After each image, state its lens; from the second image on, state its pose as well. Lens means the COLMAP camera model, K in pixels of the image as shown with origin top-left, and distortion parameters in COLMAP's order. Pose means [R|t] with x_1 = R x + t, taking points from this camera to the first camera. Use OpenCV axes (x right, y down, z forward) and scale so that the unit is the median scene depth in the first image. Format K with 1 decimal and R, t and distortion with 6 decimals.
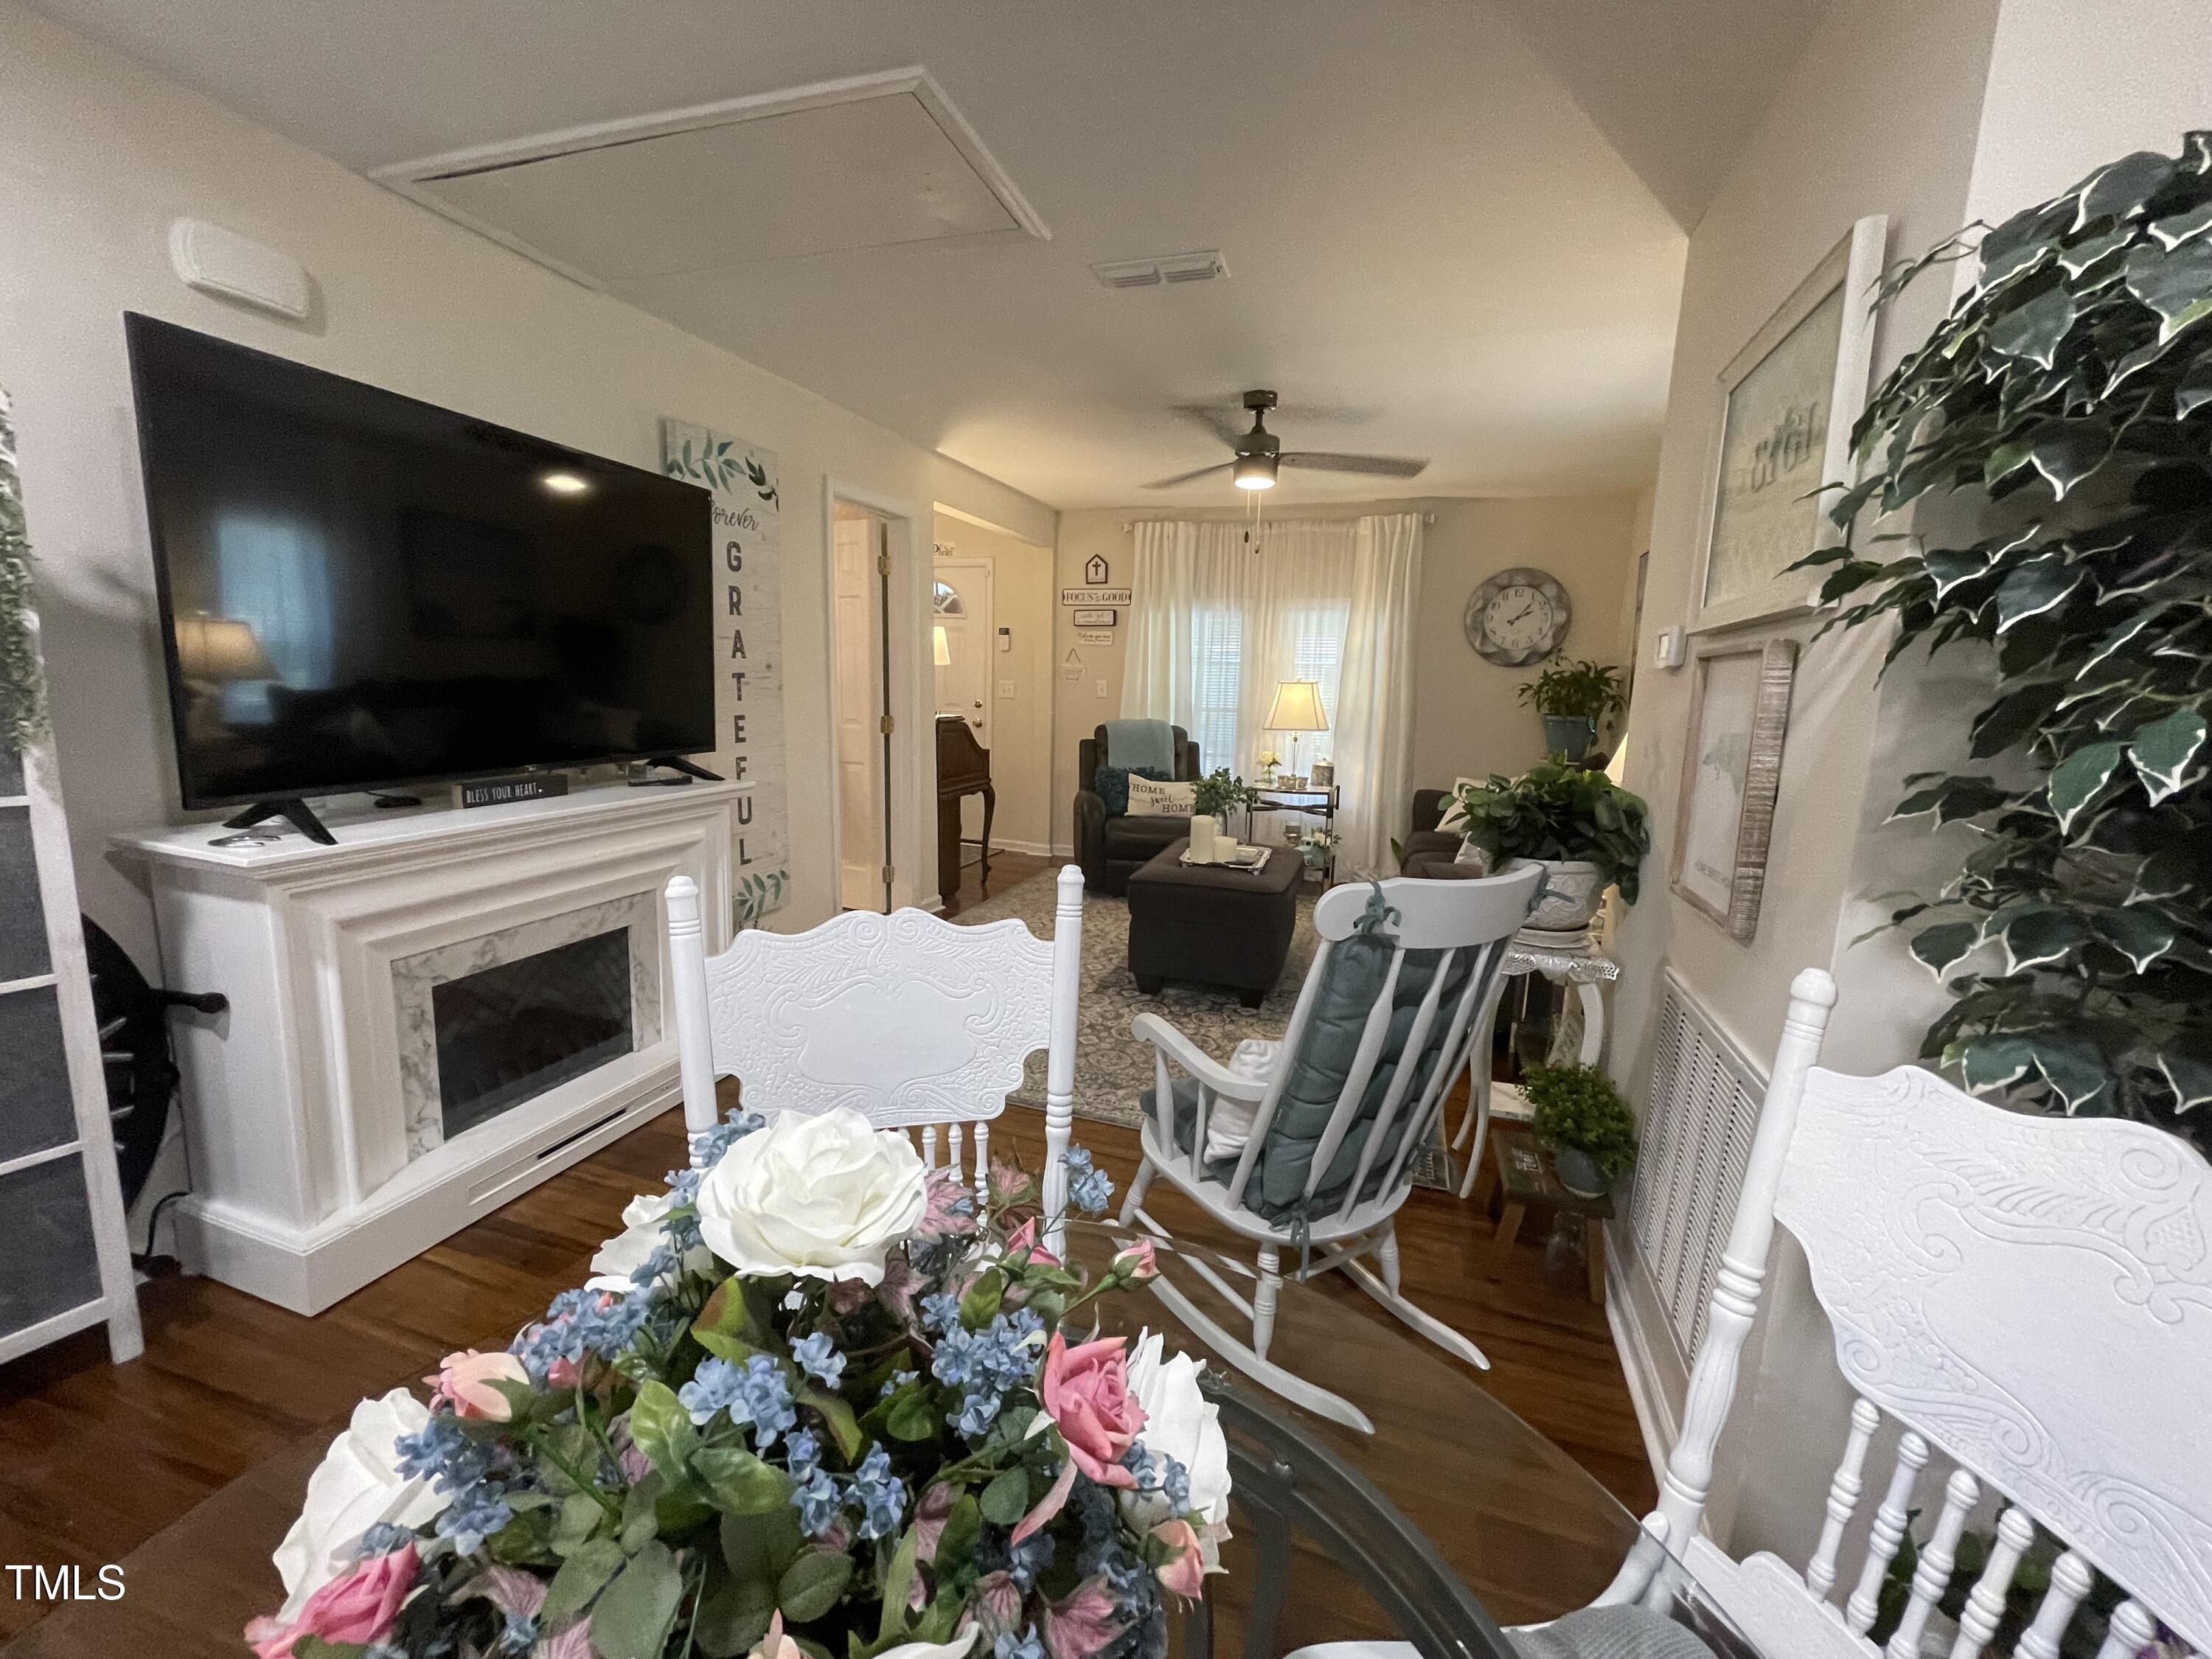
lens RADIAL K [[895.8, 0, 1100.5], [0, 895.8, 820.9], [0, 0, 1]] dist [-0.002339, 0.000079]
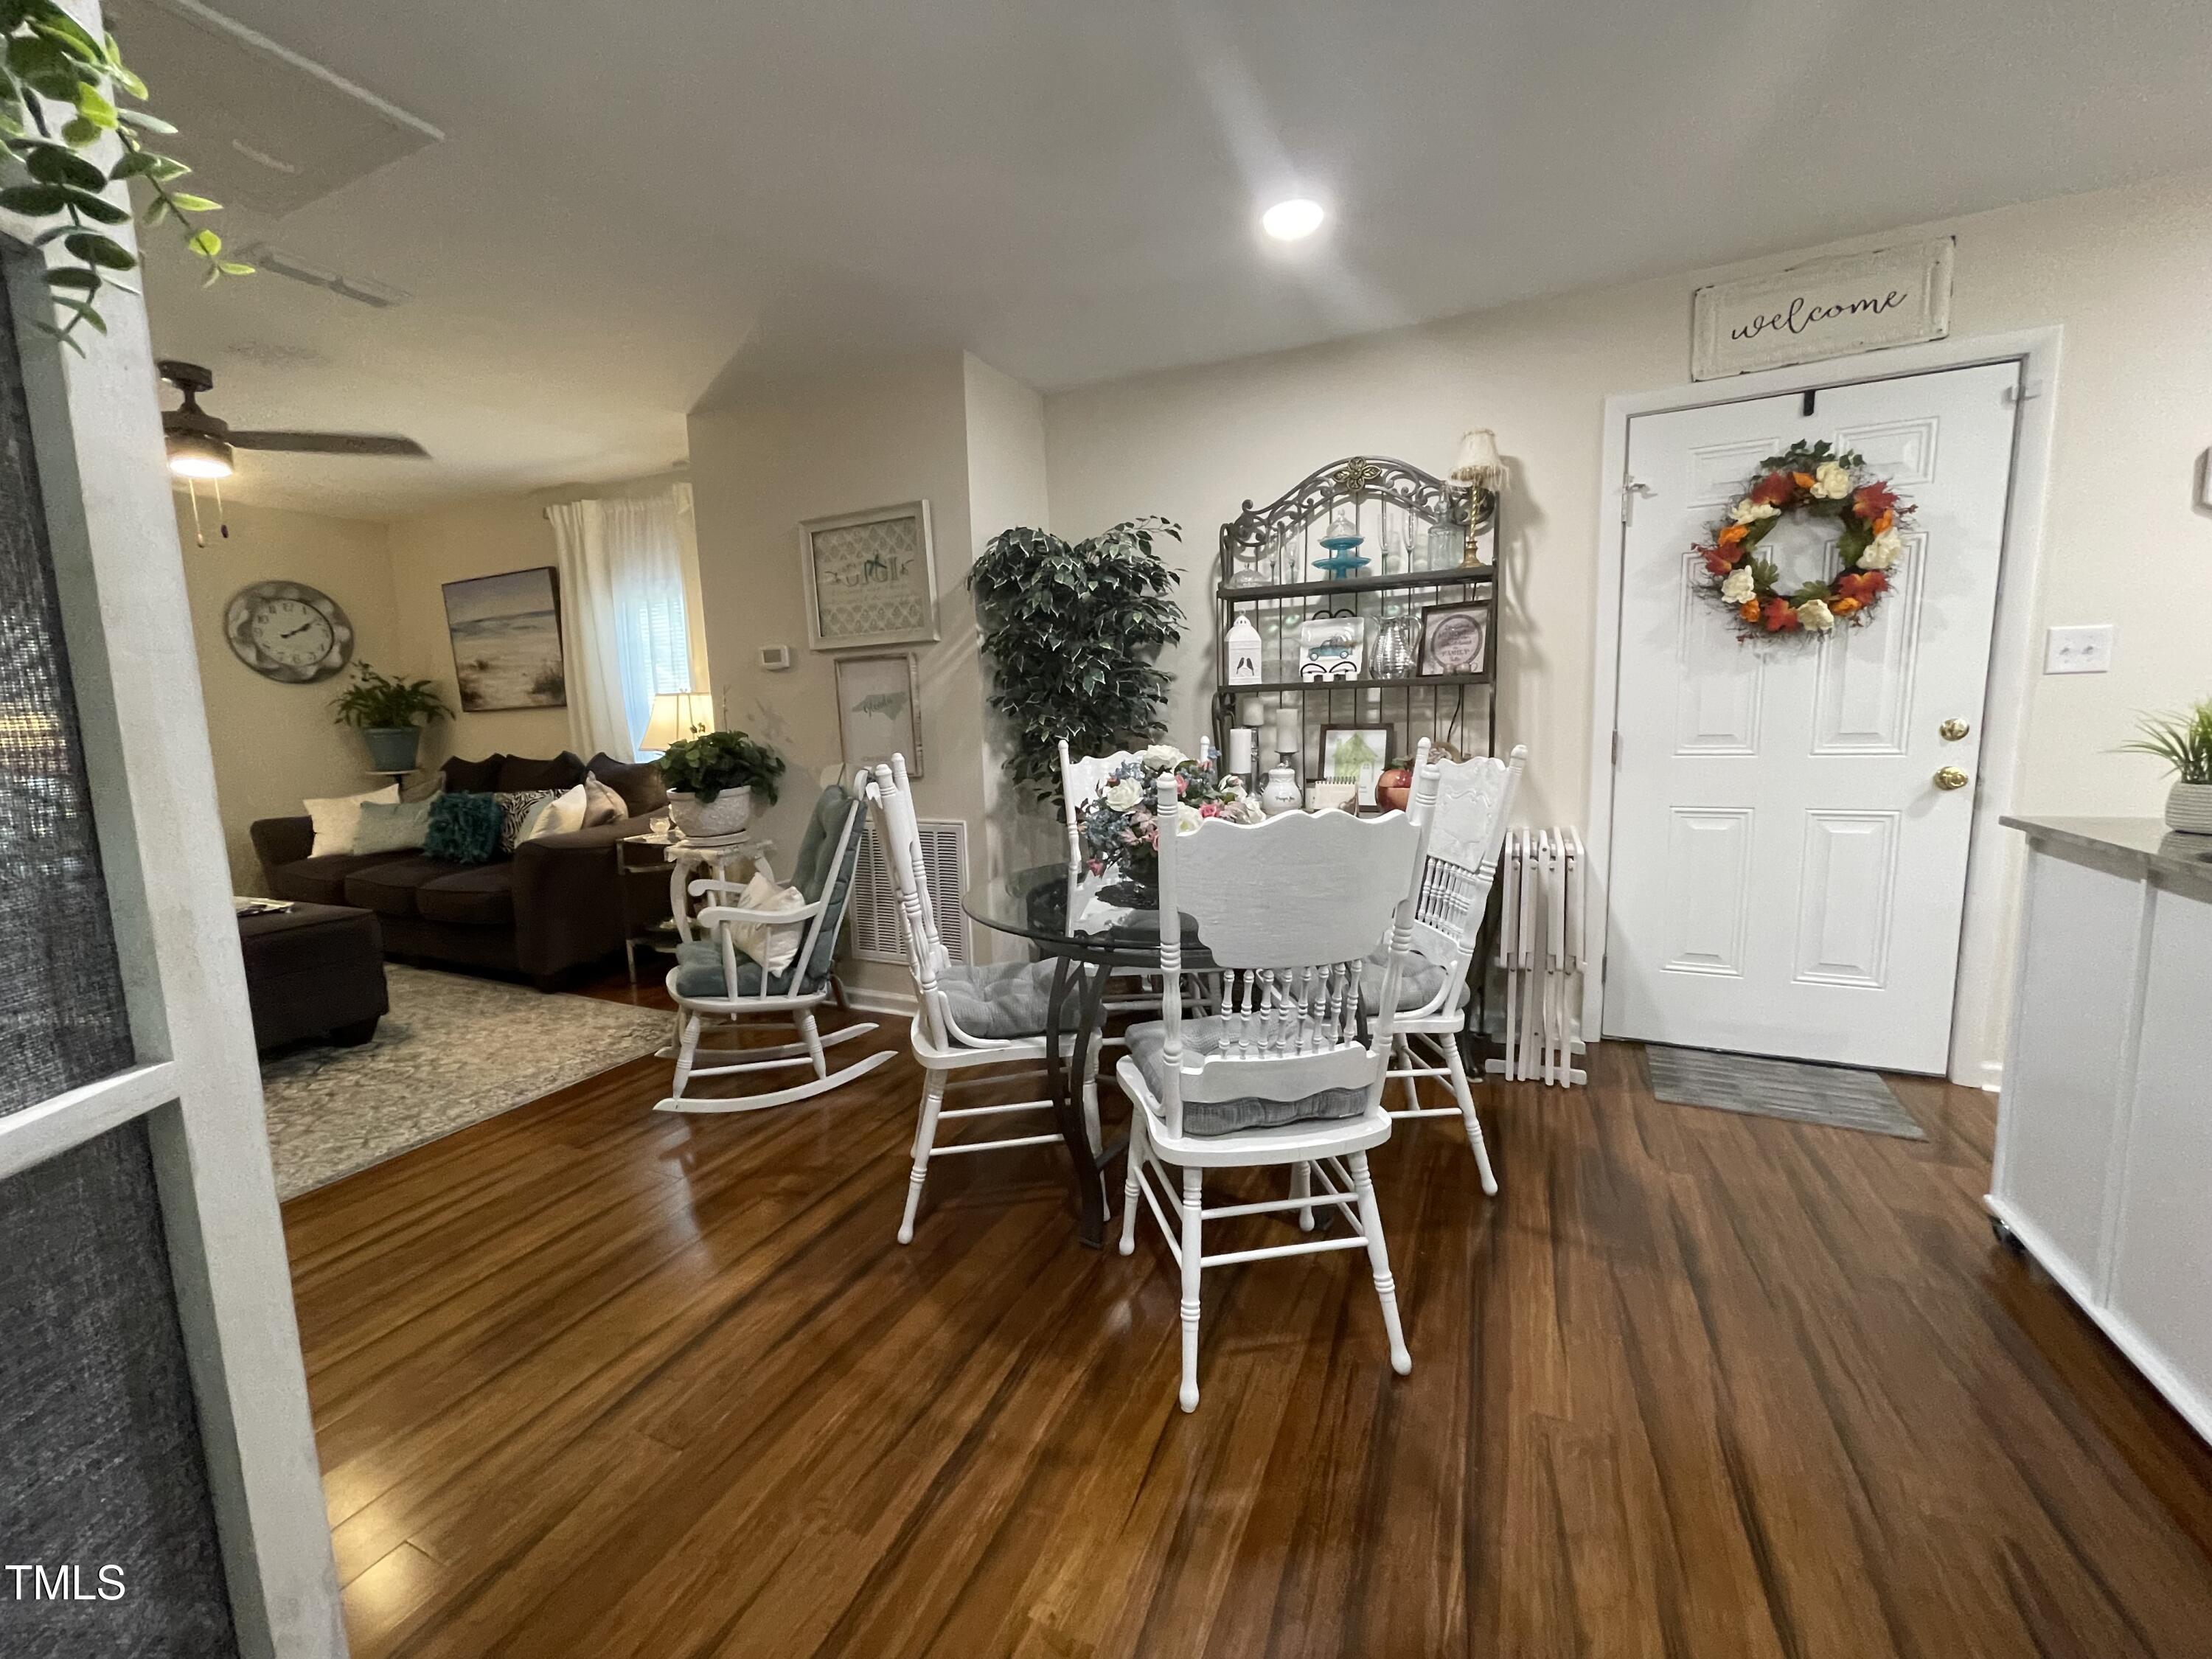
lens RADIAL K [[895.8, 0, 1100.5], [0, 895.8, 820.9], [0, 0, 1]] dist [-0.002339, 0.000079]
pose [[0.101729, -0.165520, 0.980946, -0.430231], [0.191893, 0.970808, 0.143910, -0.001838], [-0.976129, 0.173596, 0.130521, 0.061218]]
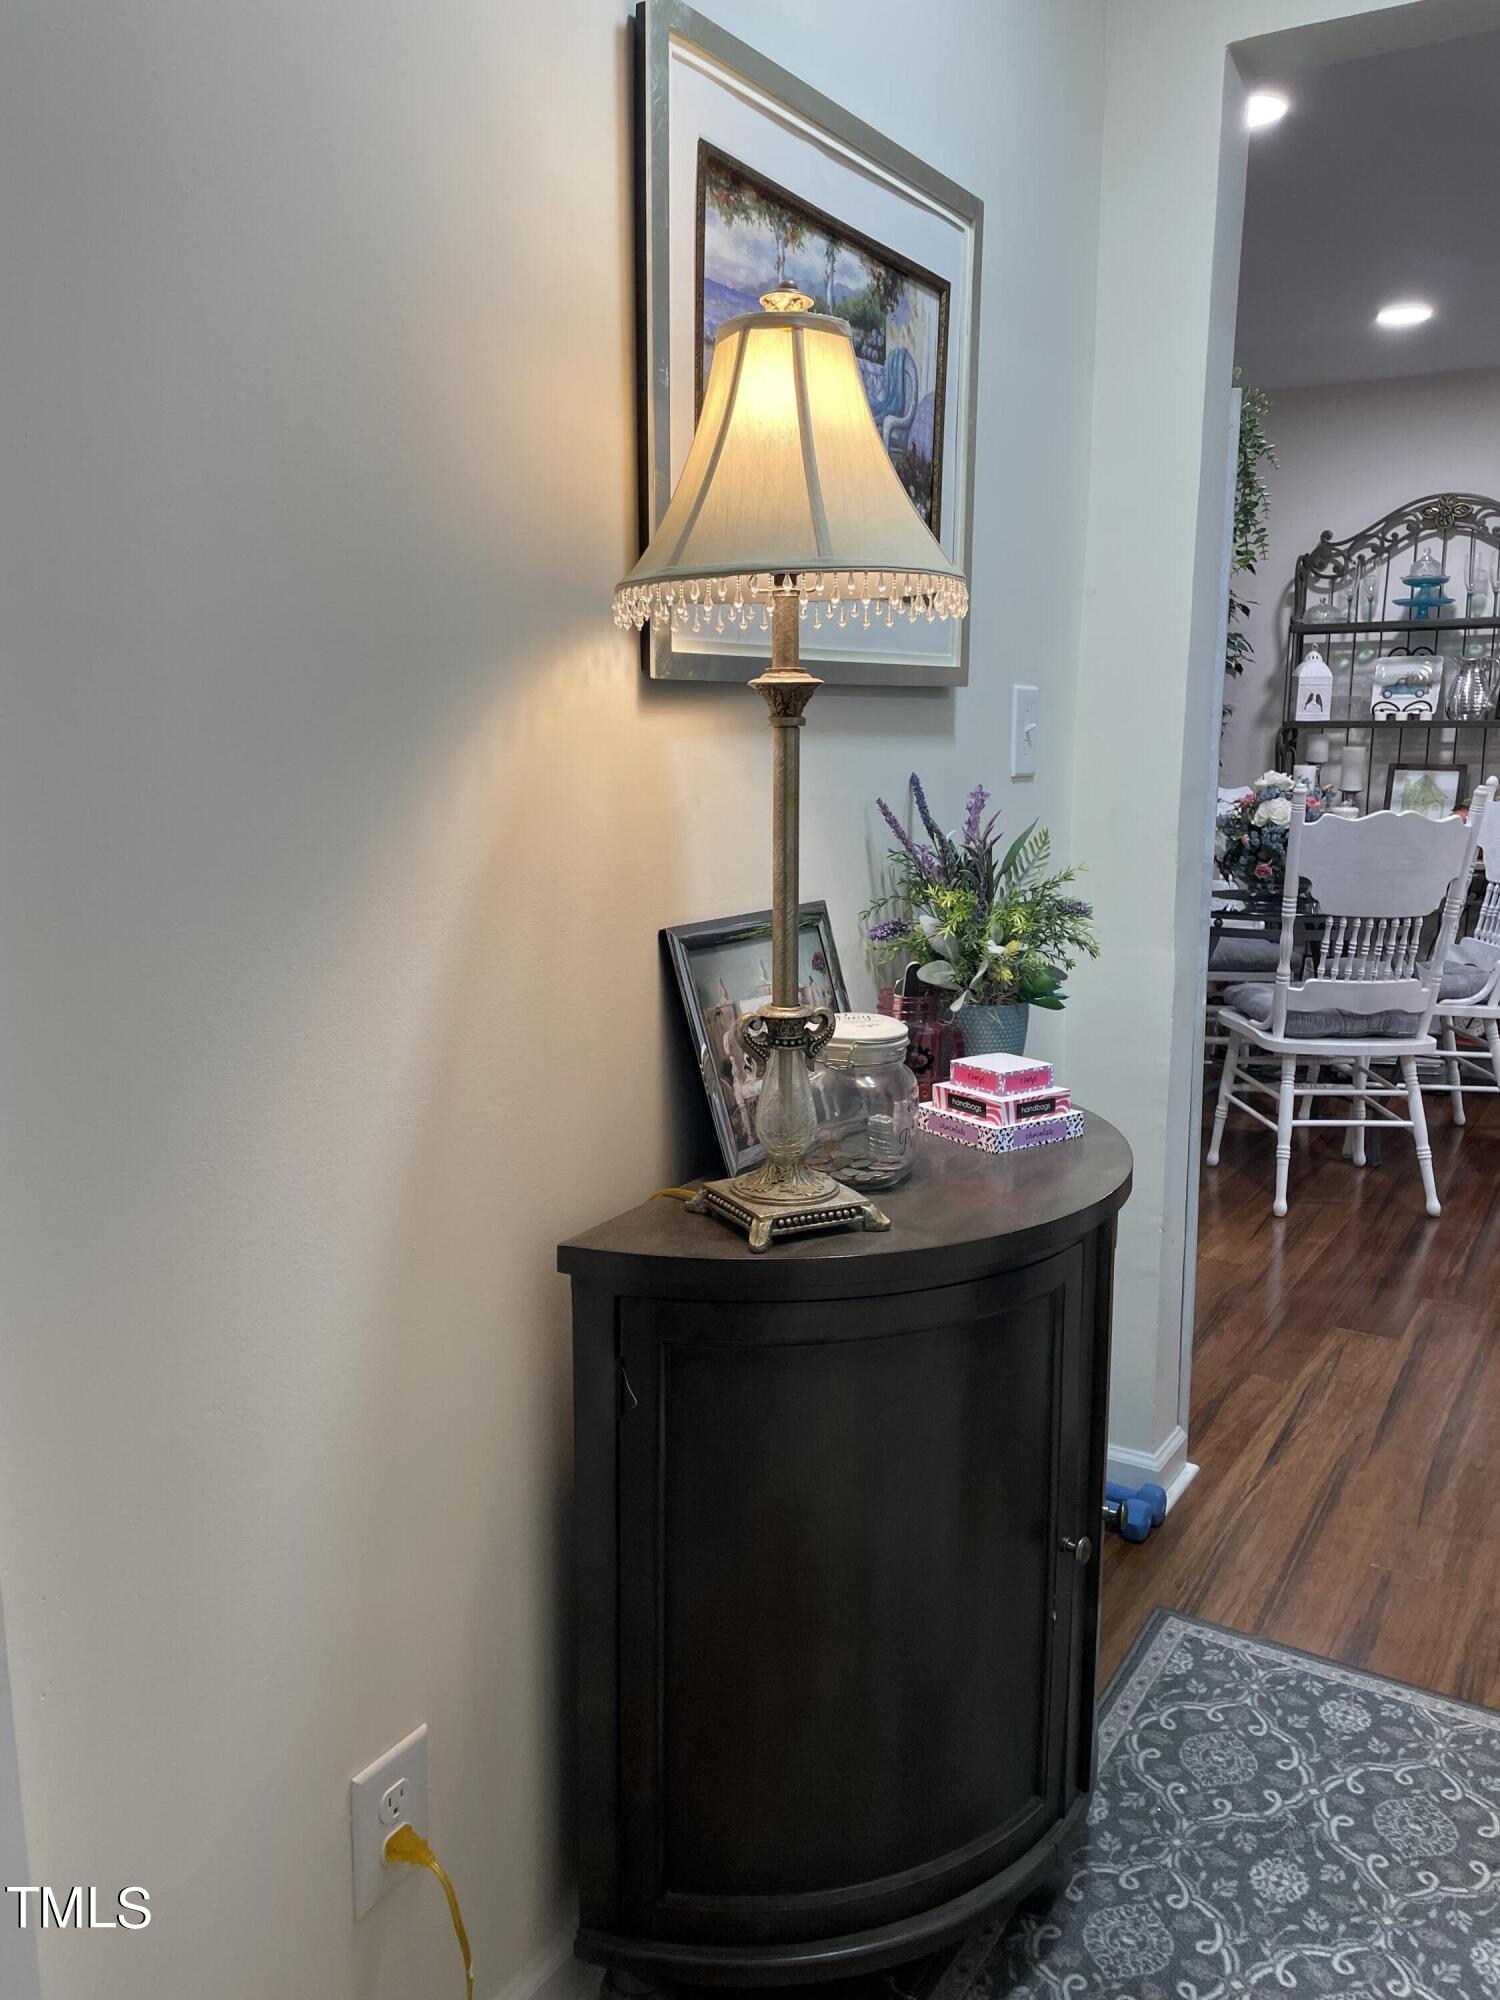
lens RADIAL K [[1525.8, 0, 750.5], [0, 1525.8, 975.0], [0, 0, 1]] dist [0.027946, 0.001723]
pose [[0.235860, -0.189391, 0.953153, -0.952219], [0.159609, 0.975055, 0.154247, -0.040728], [-0.958590, 0.115751, 0.260205, 0.148825]]
